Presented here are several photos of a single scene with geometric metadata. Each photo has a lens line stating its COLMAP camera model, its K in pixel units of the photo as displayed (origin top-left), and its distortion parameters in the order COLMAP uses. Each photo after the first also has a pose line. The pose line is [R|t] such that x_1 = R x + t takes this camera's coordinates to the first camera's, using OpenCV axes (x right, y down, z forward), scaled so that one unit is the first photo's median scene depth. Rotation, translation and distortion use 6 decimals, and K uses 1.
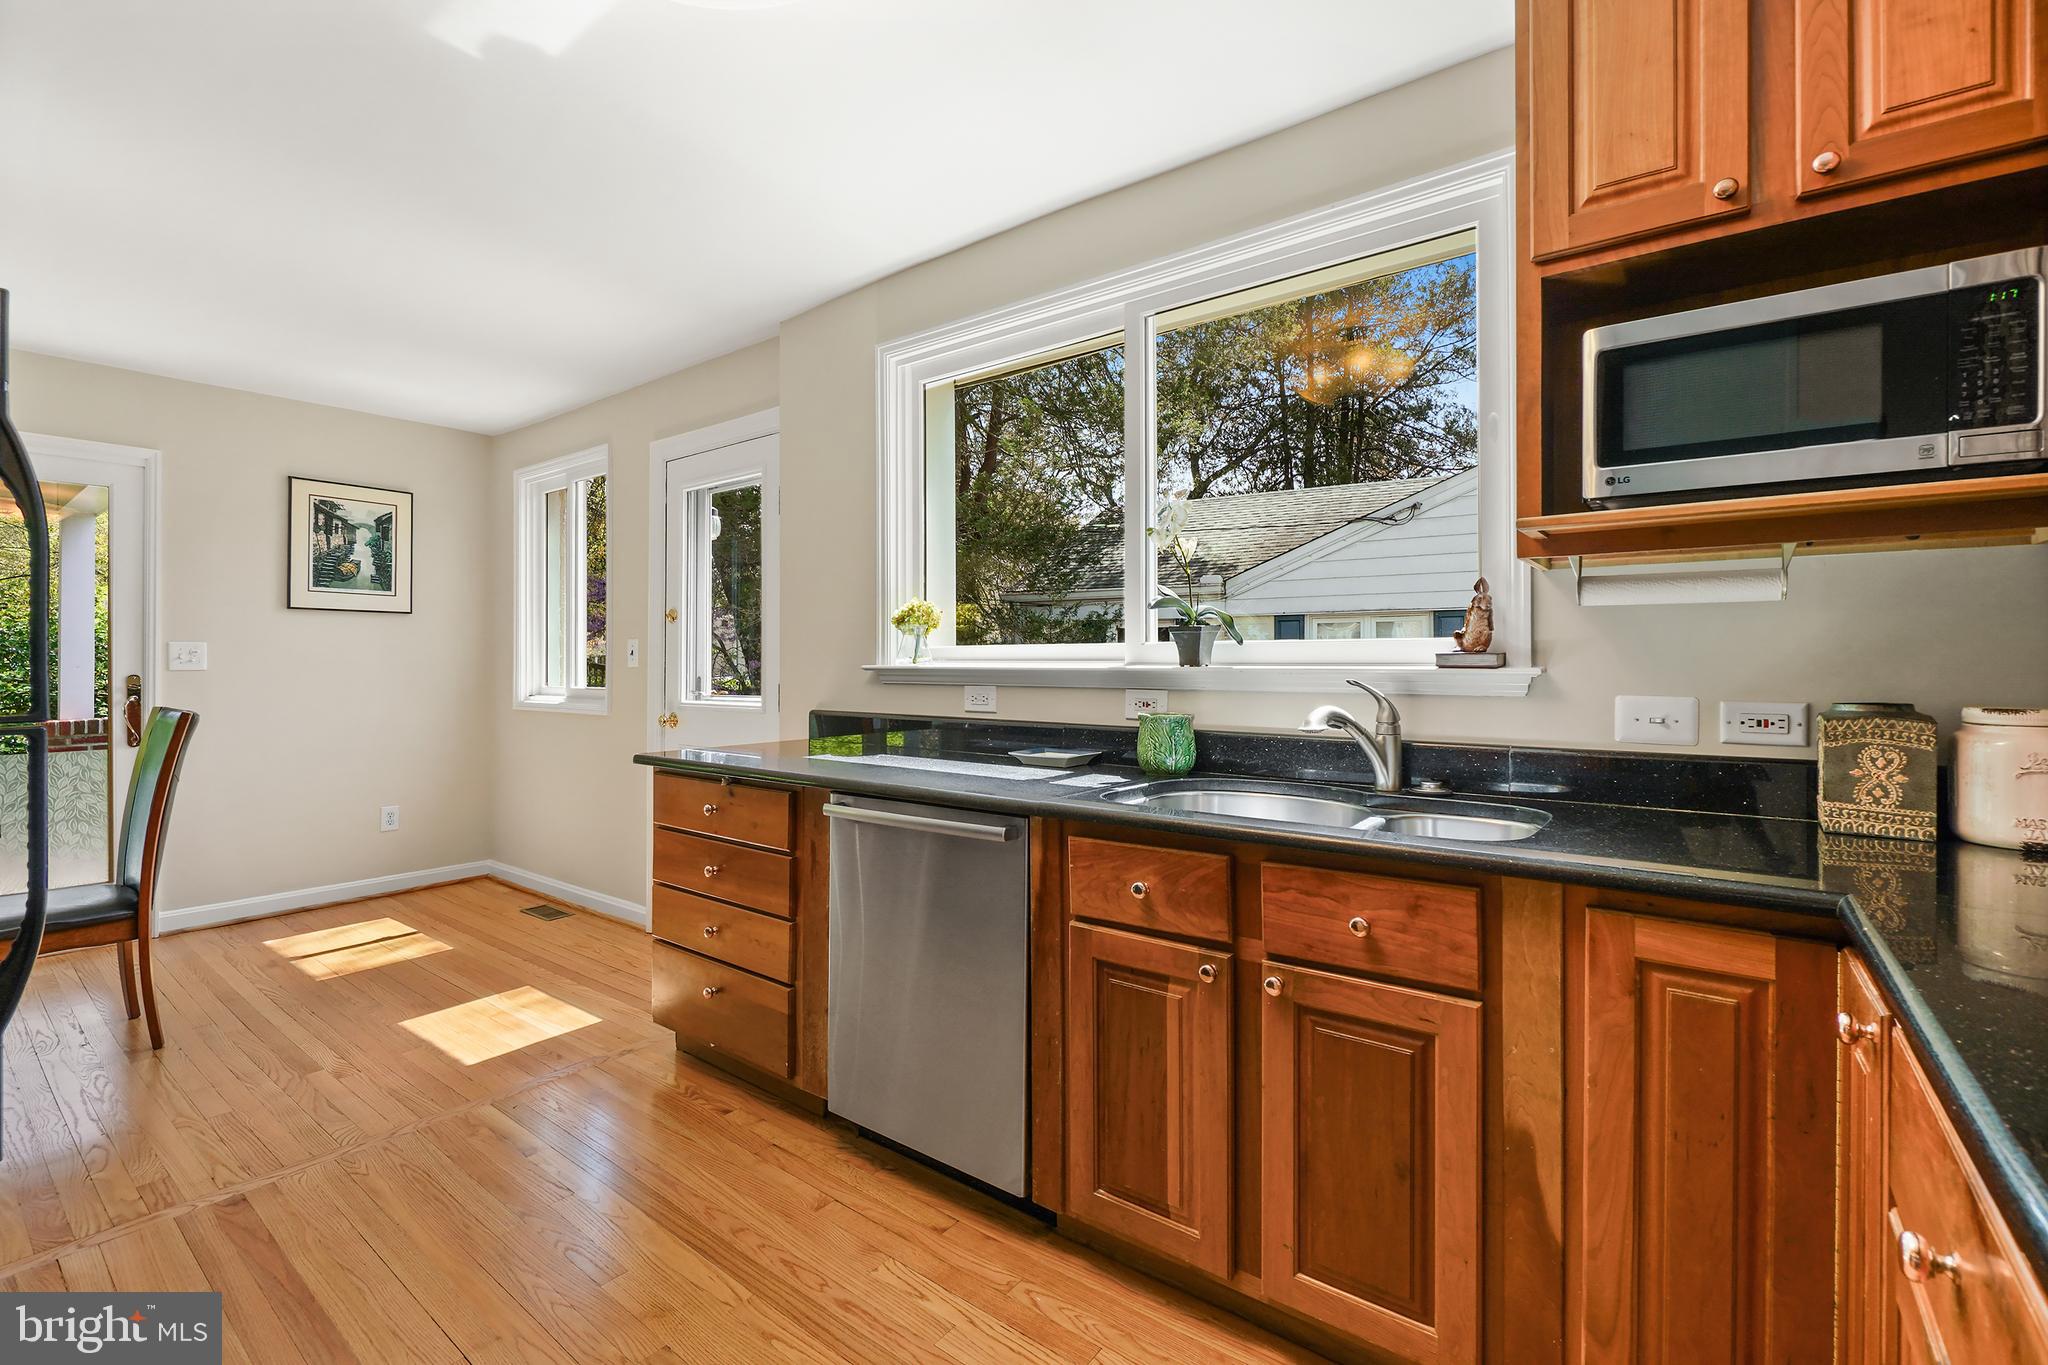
lens RADIAL K [[902.1, 0, 1020.4], [0, 902.1, 660.5], [0, 0, 1]] dist [-0.000327, -0.000012]
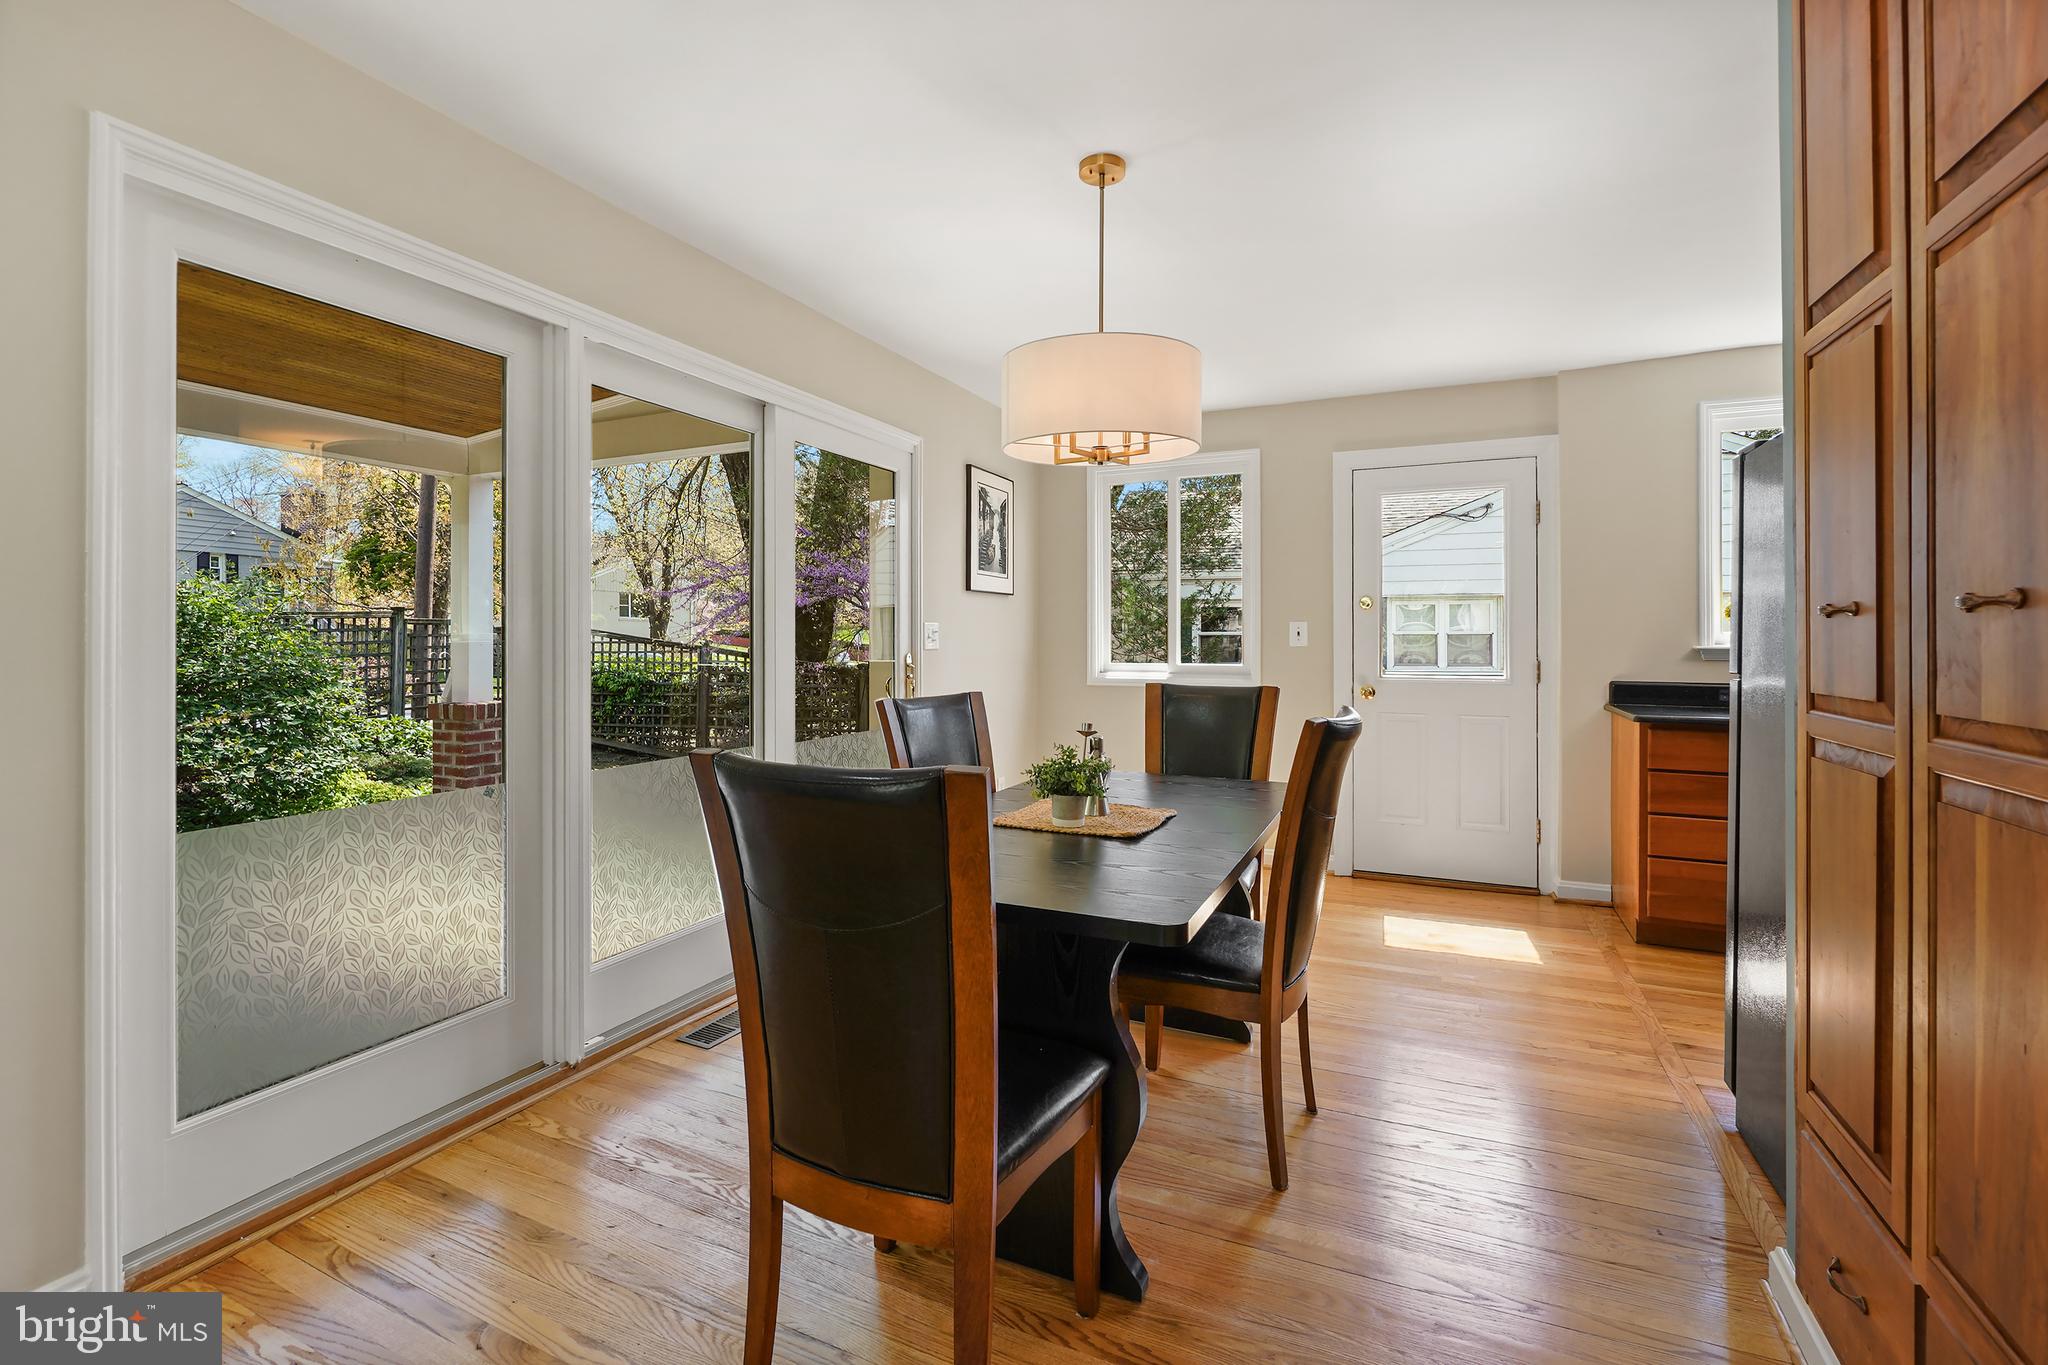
lens RADIAL K [[918.2, 0, 1012.7], [0, 918.2, 634.1], [0, 0, 1]] dist [-0.001569, -0.000138]
pose [[0.974666, 0.002020, 0.223656, -0.991630], [-0.001907, 0.999998, -0.000723, -0.006177], [-0.223657, 0.000278, 0.974668, -0.051760]]
